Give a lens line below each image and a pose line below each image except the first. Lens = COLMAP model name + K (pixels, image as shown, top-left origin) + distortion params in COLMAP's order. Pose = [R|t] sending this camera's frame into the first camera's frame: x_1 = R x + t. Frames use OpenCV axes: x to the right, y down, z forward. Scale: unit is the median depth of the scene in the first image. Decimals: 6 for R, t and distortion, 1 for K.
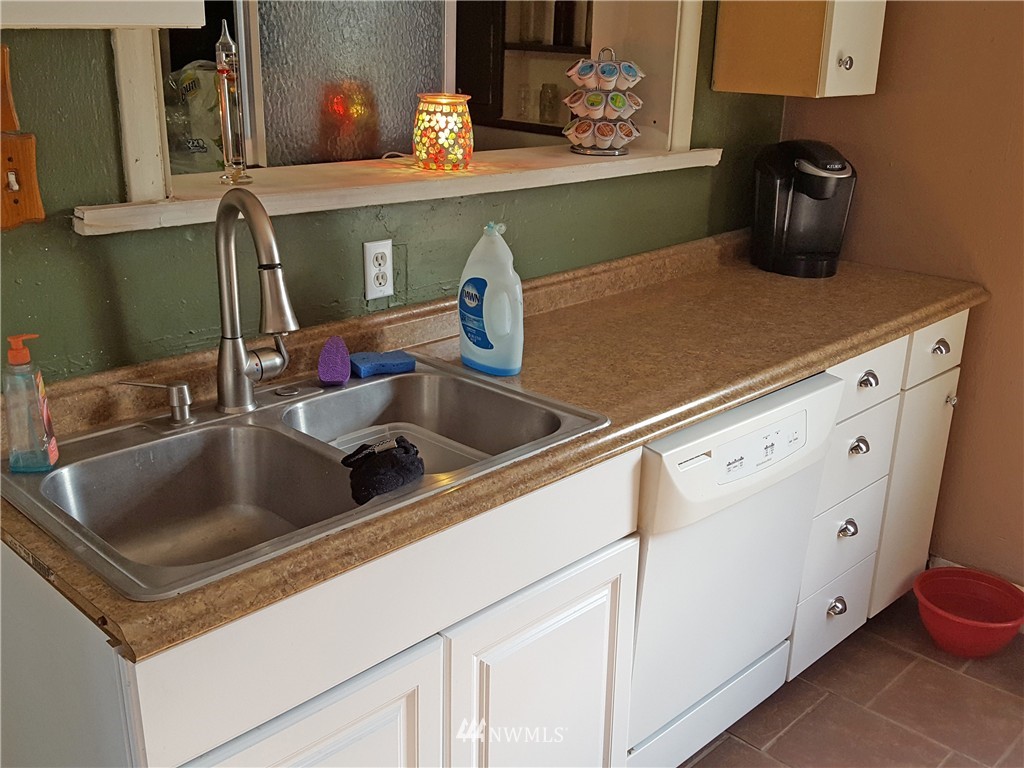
lens RADIAL K [[1016.6, 0, 512.9], [0, 1016.6, 379.1], [0, 0, 1]] dist [0.200426, -0.576376]
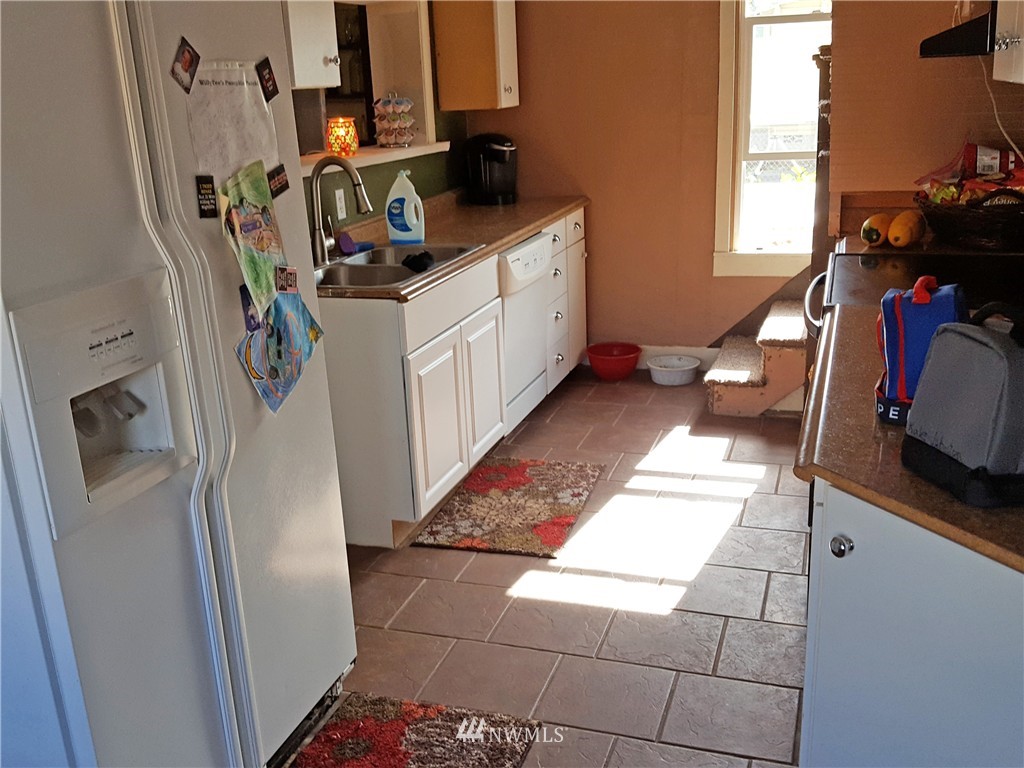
lens RADIAL K [[1016.6, 0, 512.9], [0, 1016.6, 379.1], [0, 0, 1]] dist [0.200426, -0.576376]
pose [[0.891726, -0.188050, 0.411657, -0.681138], [0.208193, 0.978079, -0.004186, 0.288646], [-0.401846, 0.089437, 0.911329, -0.882707]]
